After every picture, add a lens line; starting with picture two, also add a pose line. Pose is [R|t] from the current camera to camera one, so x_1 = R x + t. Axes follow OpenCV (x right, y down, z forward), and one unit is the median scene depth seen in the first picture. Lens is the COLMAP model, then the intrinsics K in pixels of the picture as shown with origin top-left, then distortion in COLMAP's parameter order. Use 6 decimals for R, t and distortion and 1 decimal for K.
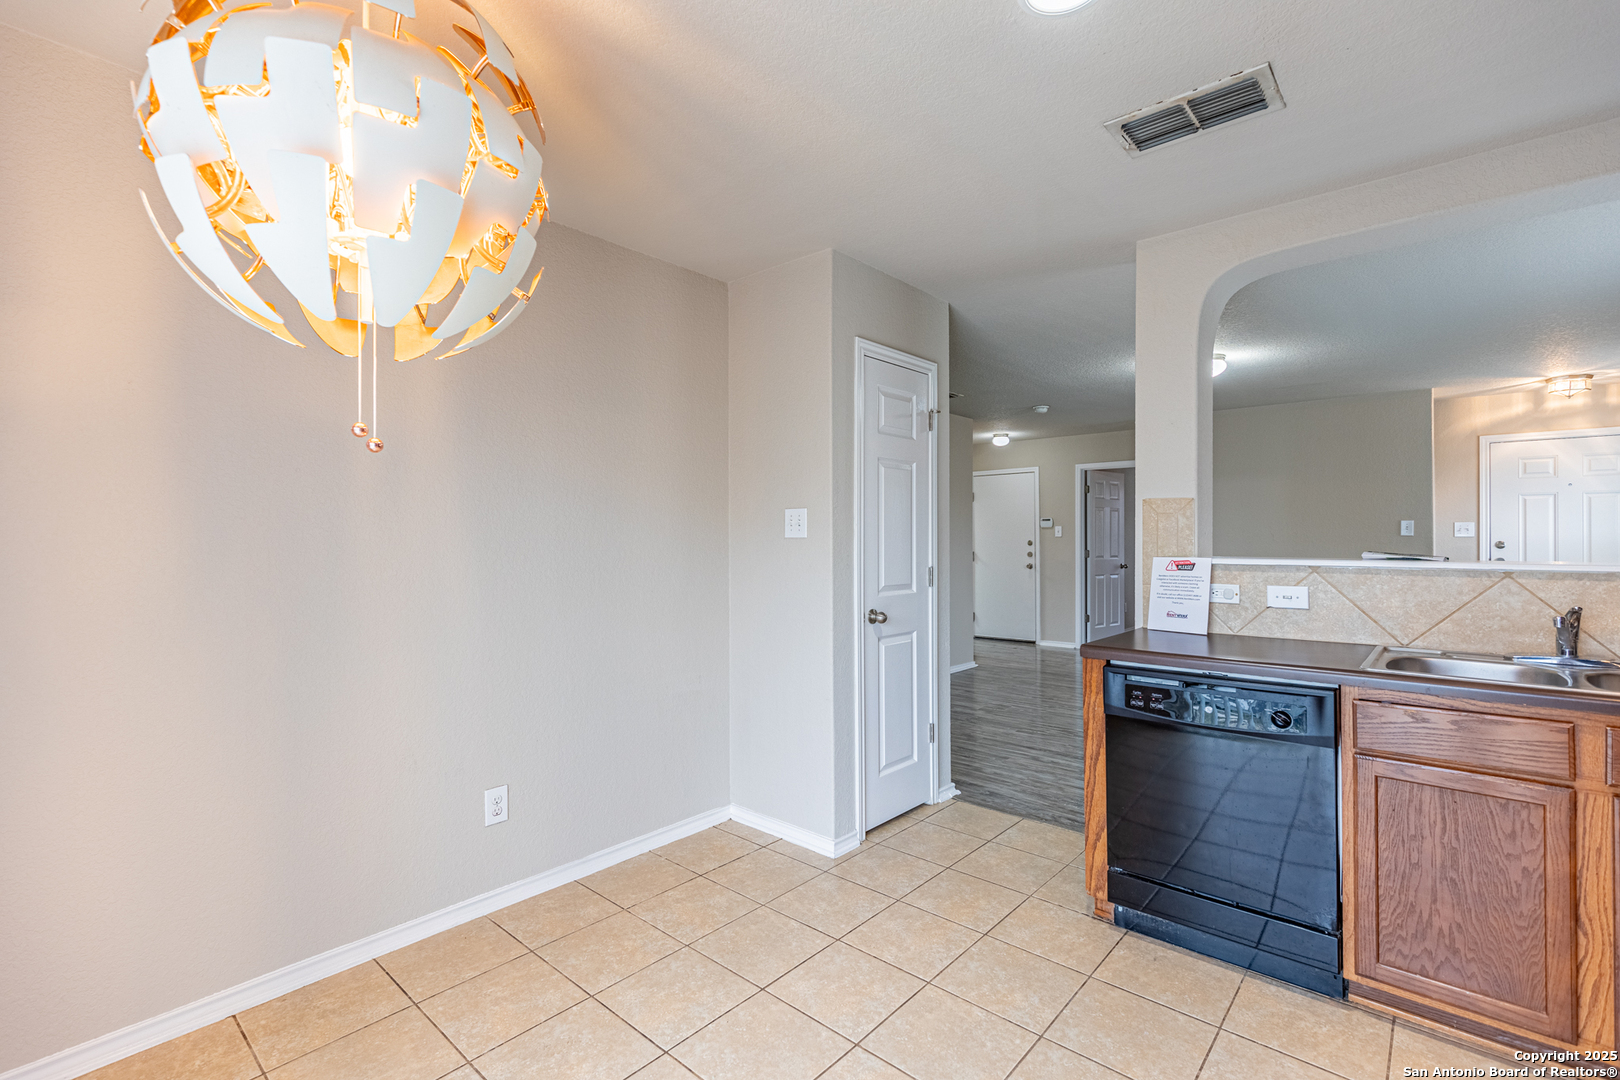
lens RADIAL K [[727.5, 0, 815.3], [0, 727.5, 535.7], [0, 0, 1]] dist [0.008108, 0.000076]
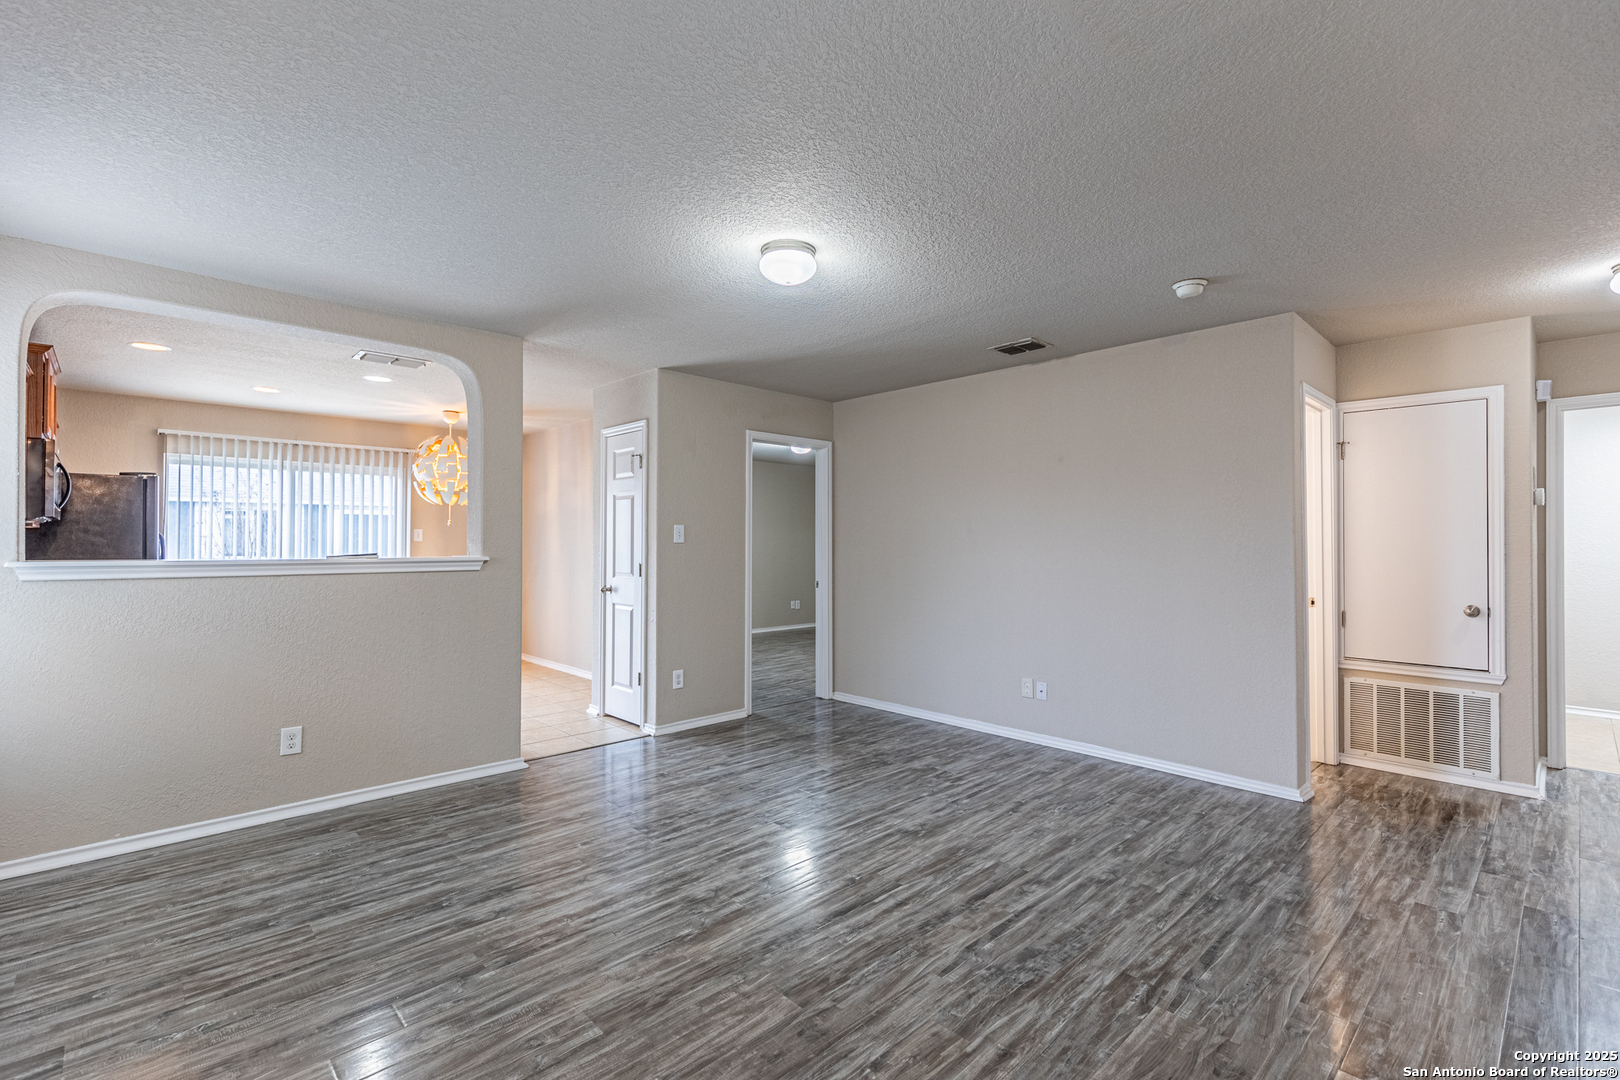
lens RADIAL K [[727.5, 0, 814.4], [0, 727.5, 549.7], [0, 0, 1]] dist [0.008108, 0.000076]
pose [[-0.087174, 0.012160, -0.996119, 0.955070], [0.000932, 0.999926, 0.012125, -0.000098], [0.996193, 0.000129, -0.087179, 0.903325]]
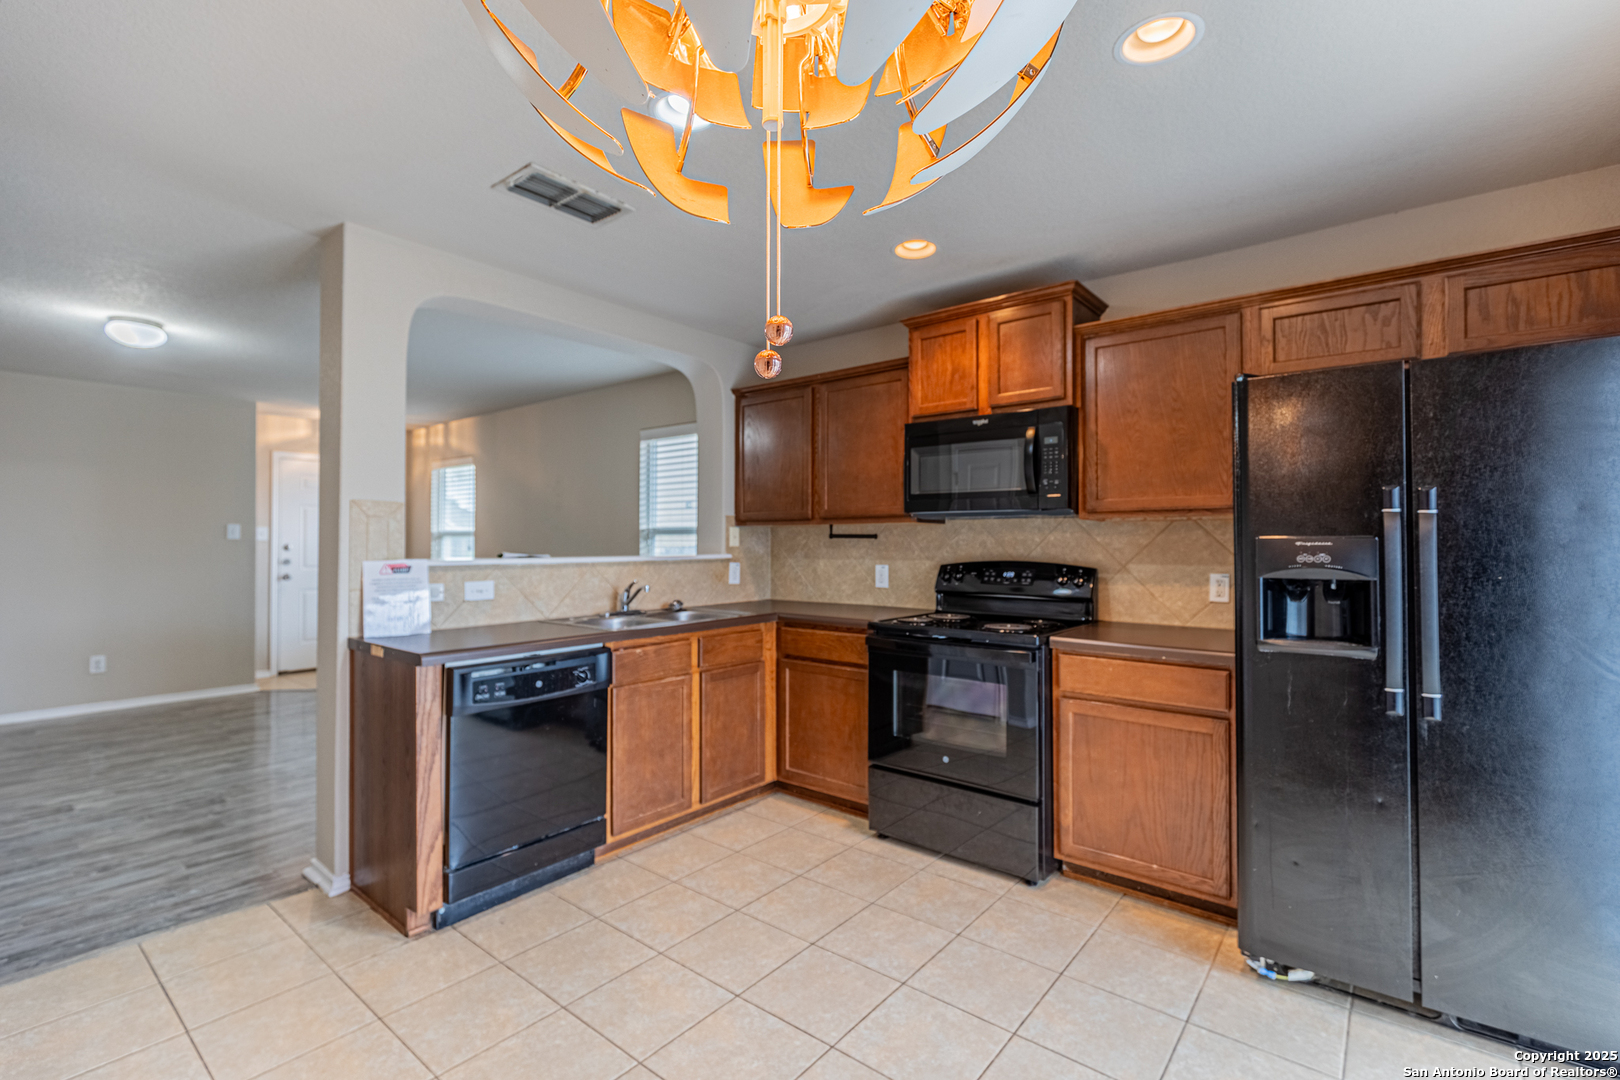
lens RADIAL K [[727.5, 0, 806.2], [0, 727.5, 537.5], [0, 0, 1]] dist [0.008108, 0.000076]
pose [[-0.024808, 0.004718, 0.999681, -0.256259], [-0.002434, 0.999986, -0.004780, 0.000254], [-0.999689, -0.002551, -0.024796, 0.222504]]
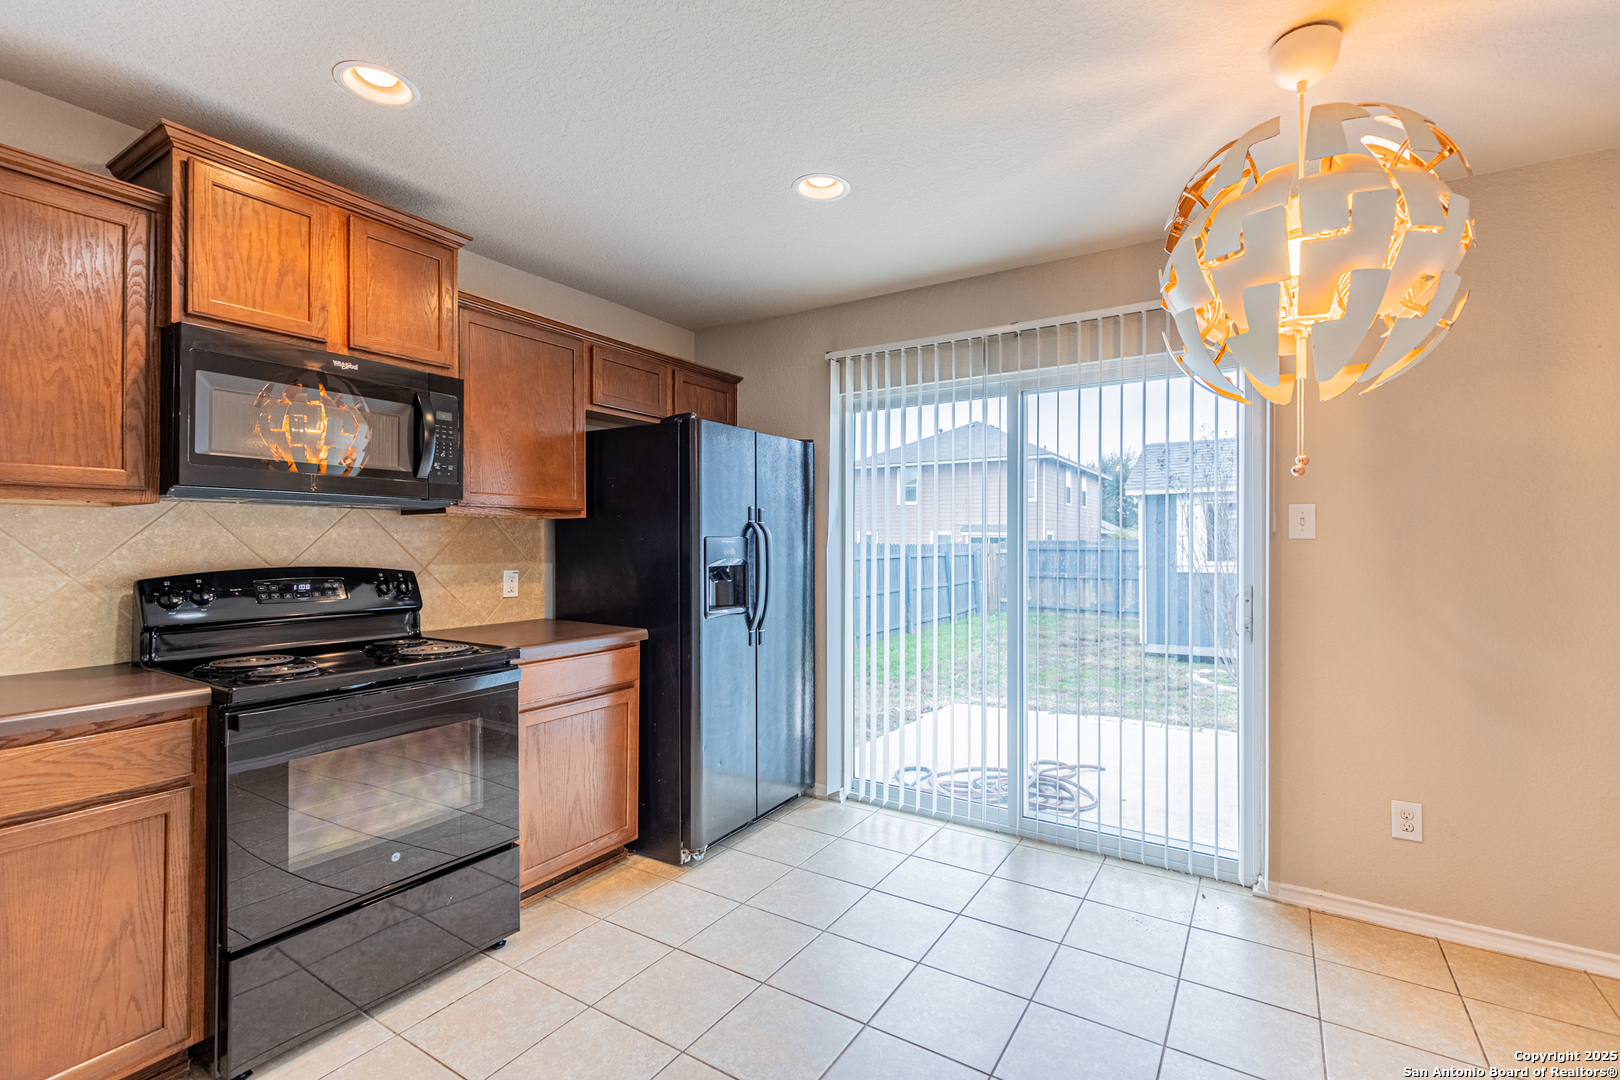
lens RADIAL K [[727.5, 0, 816.3], [0, 727.5, 538.5], [0, 0, 1]] dist [0.008108, 0.000076]
pose [[-0.988076, -0.001297, -0.153960, 0.104333], [-0.000300, 0.999979, -0.006499, 0.002359], [0.153965, -0.006375, -0.988056, 0.487537]]
